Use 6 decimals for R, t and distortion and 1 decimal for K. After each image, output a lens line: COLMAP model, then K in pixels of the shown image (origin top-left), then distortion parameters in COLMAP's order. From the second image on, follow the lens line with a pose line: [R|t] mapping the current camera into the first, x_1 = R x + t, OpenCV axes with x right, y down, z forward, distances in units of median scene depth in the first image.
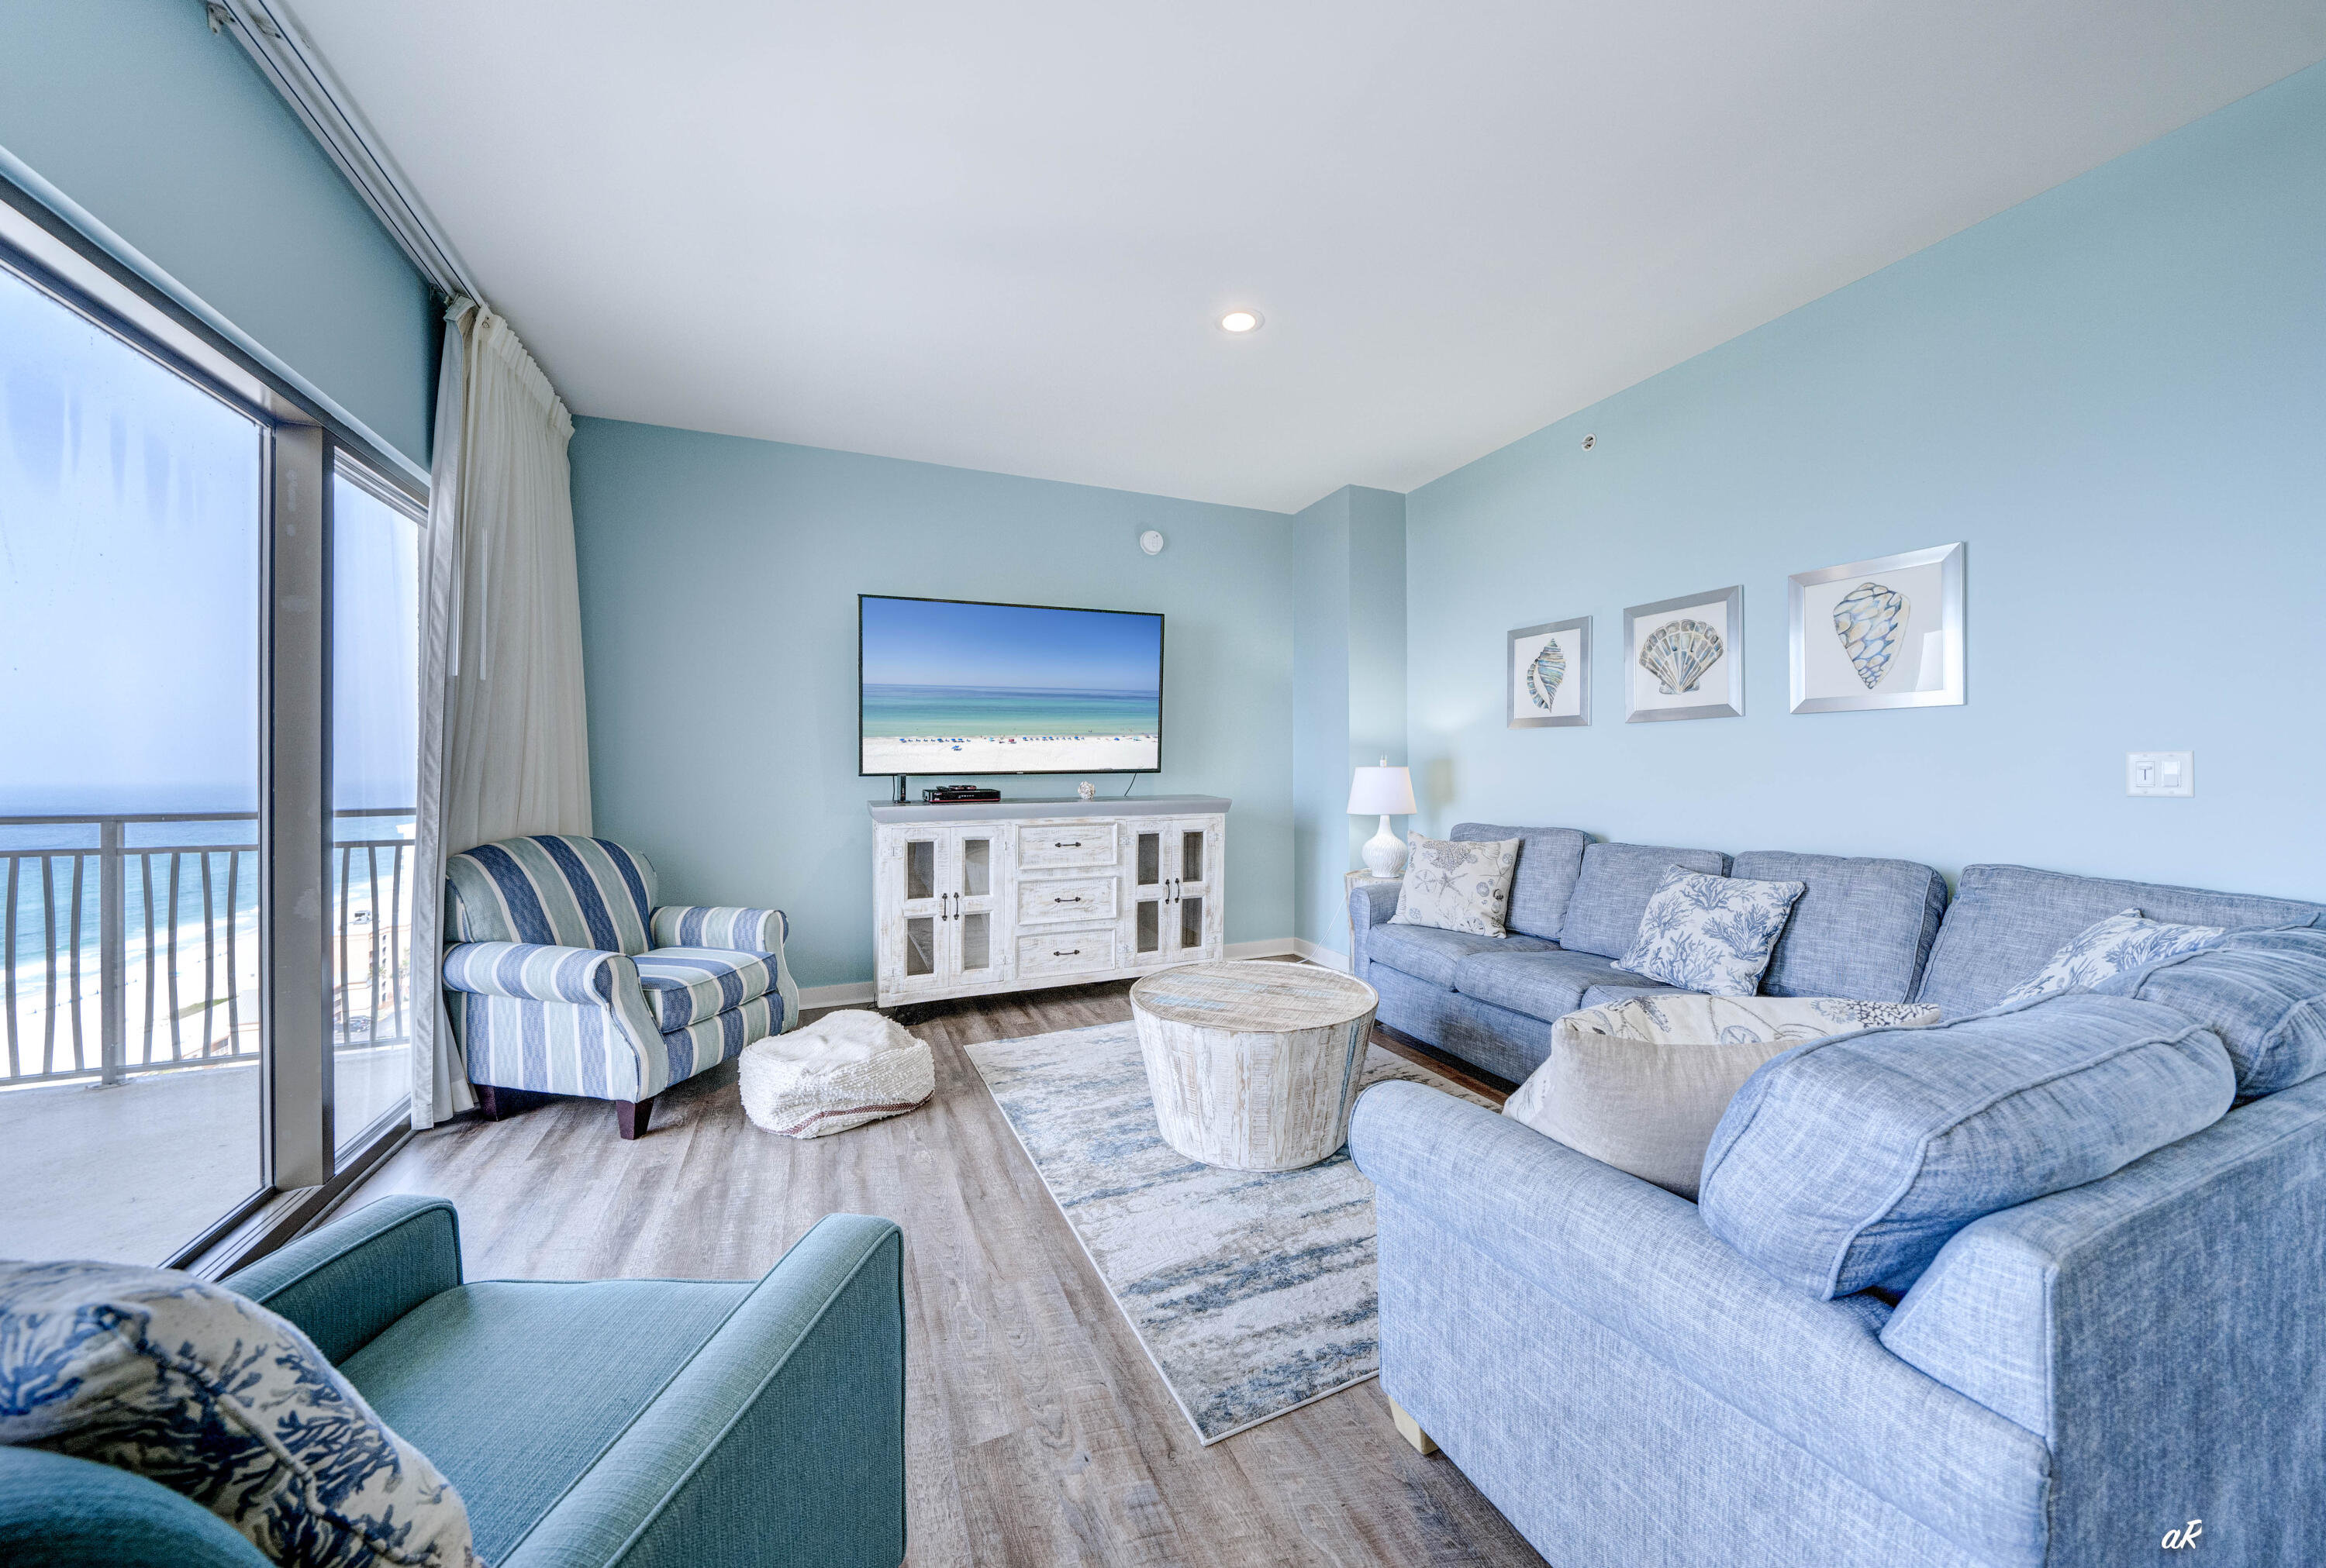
lens RADIAL K [[822.6, 0, 1176.0], [0, 822.6, 763.7], [0, 0, 1]] dist [0.000167, -0.000005]
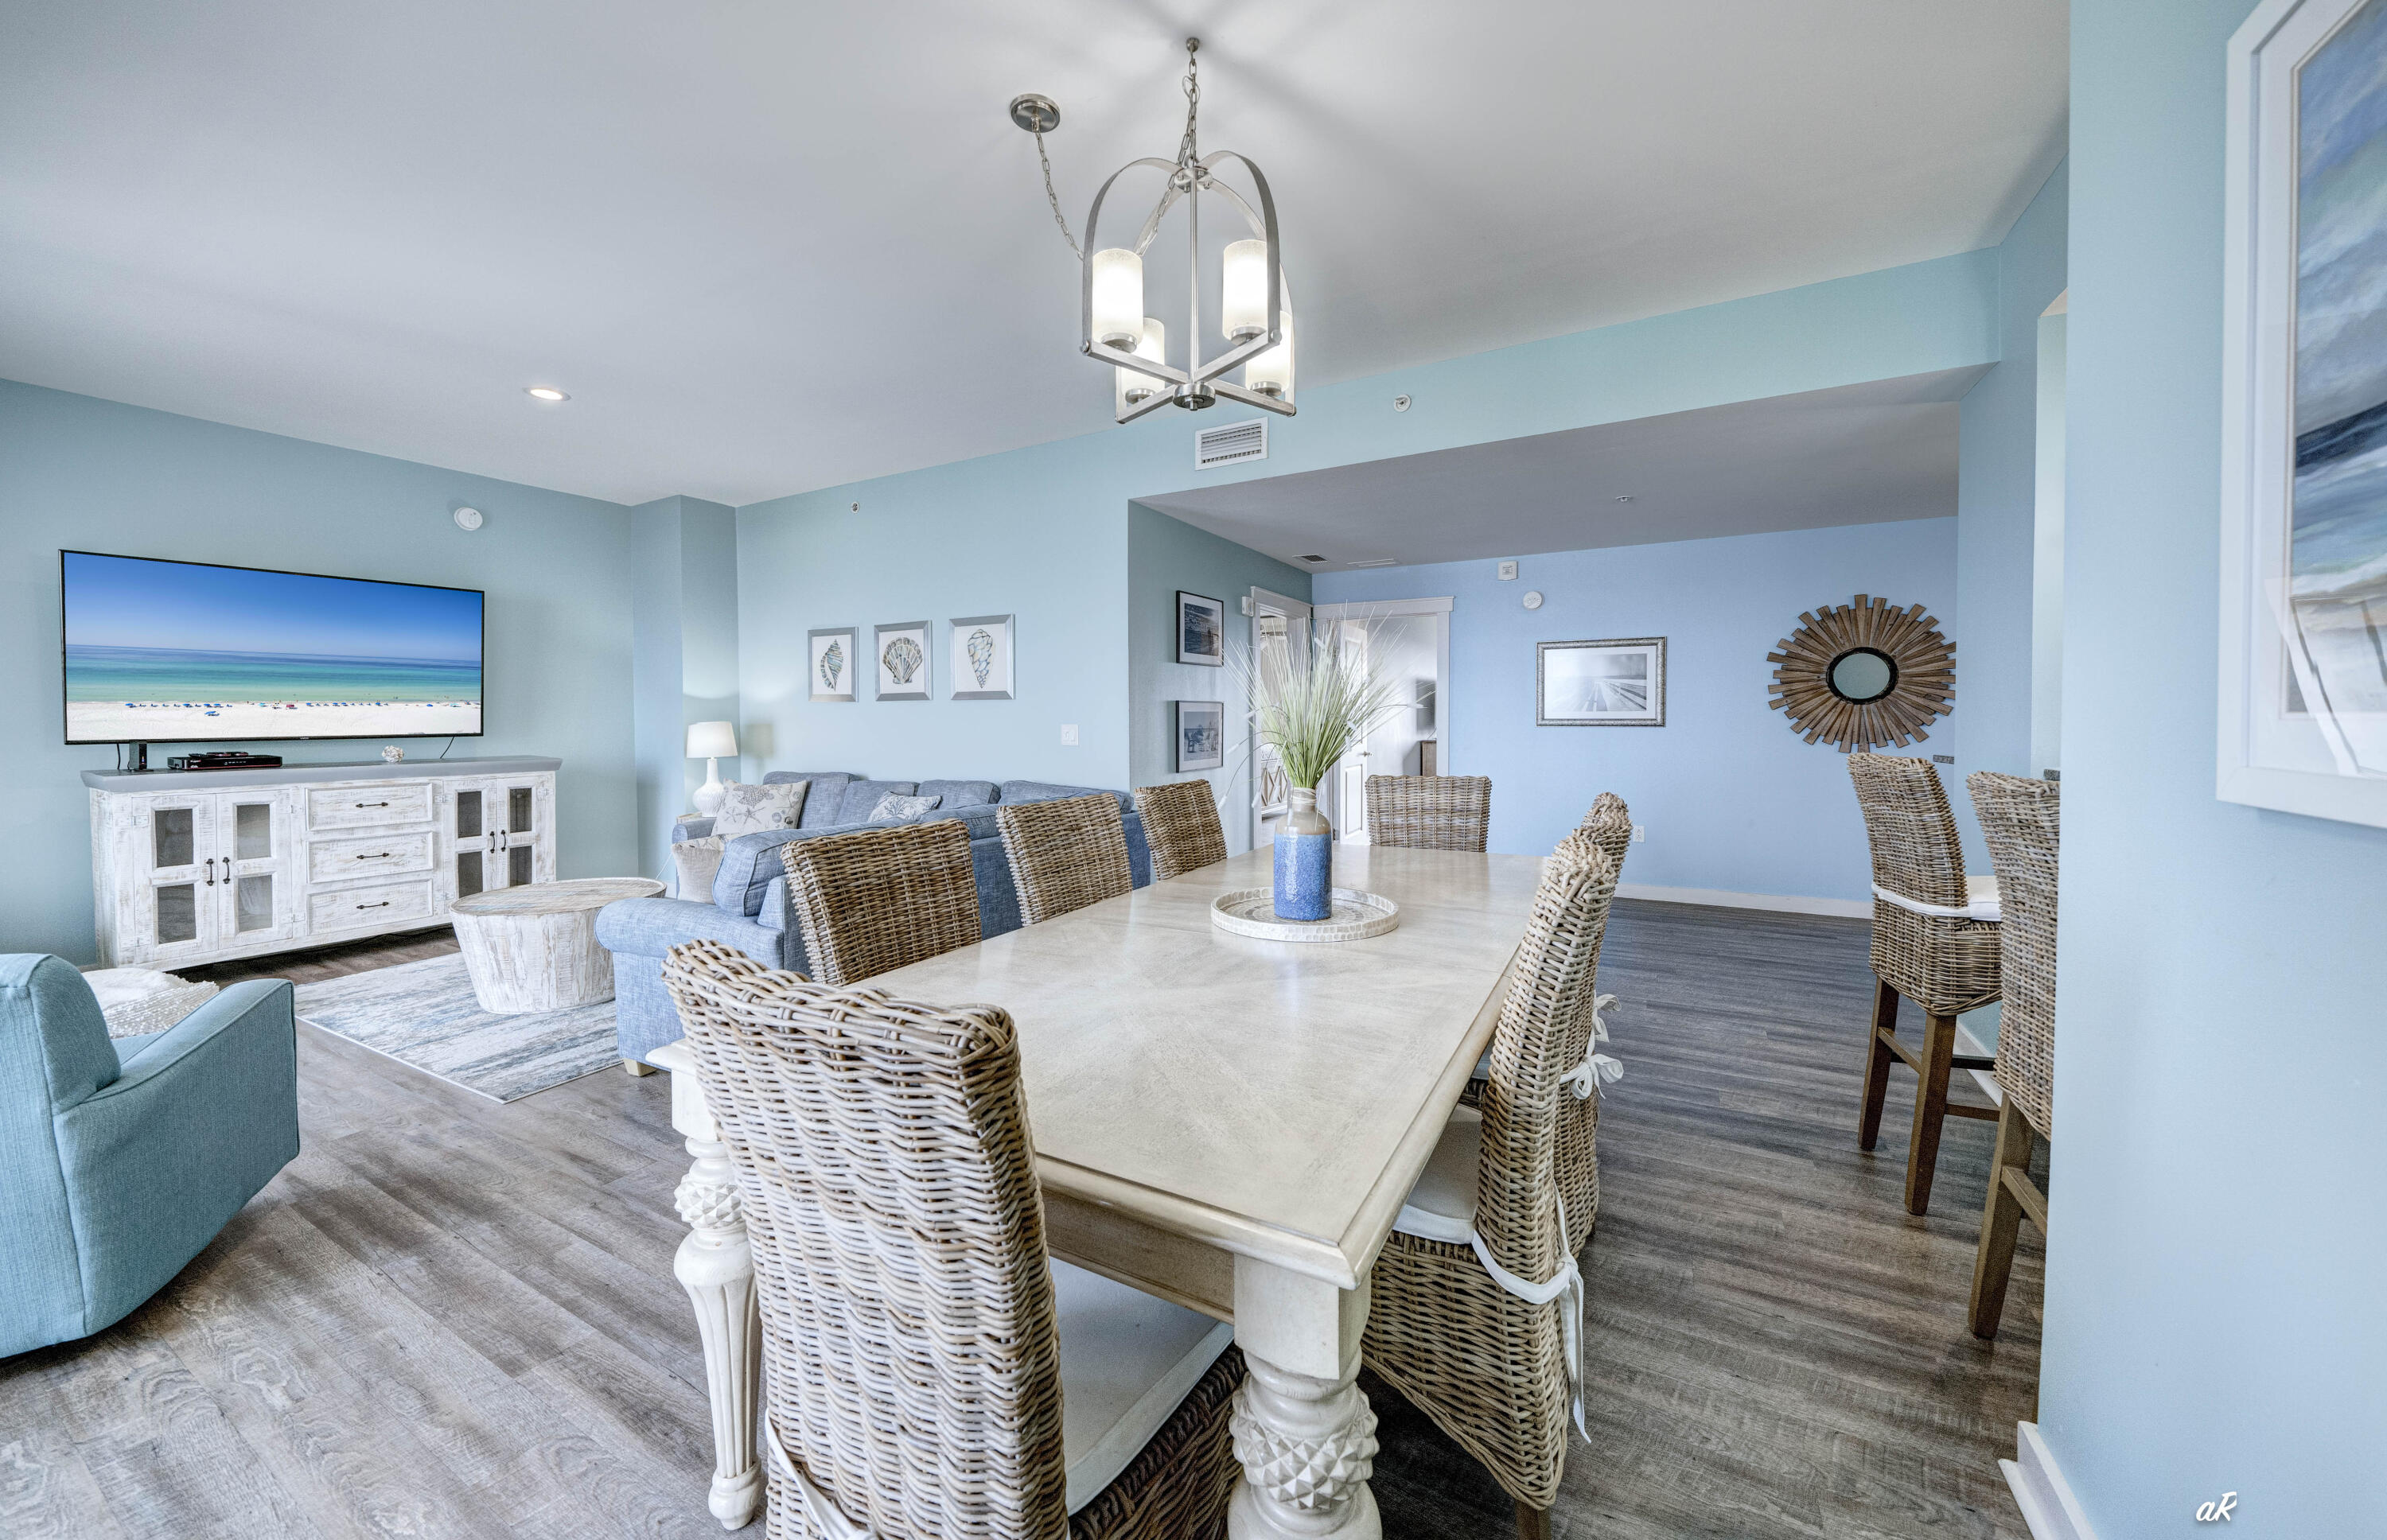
lens RADIAL K [[855.6, 0, 1192.5], [0, 855.6, 743.2], [0, 0, 1]] dist [-0.008174, -0.000138]
pose [[0.789598, -0.016325, 0.613407, 0.036027], [-0.002787, 0.999540, 0.030188, -0.018646], [-0.613618, -0.025546, 0.789190, -0.532164]]
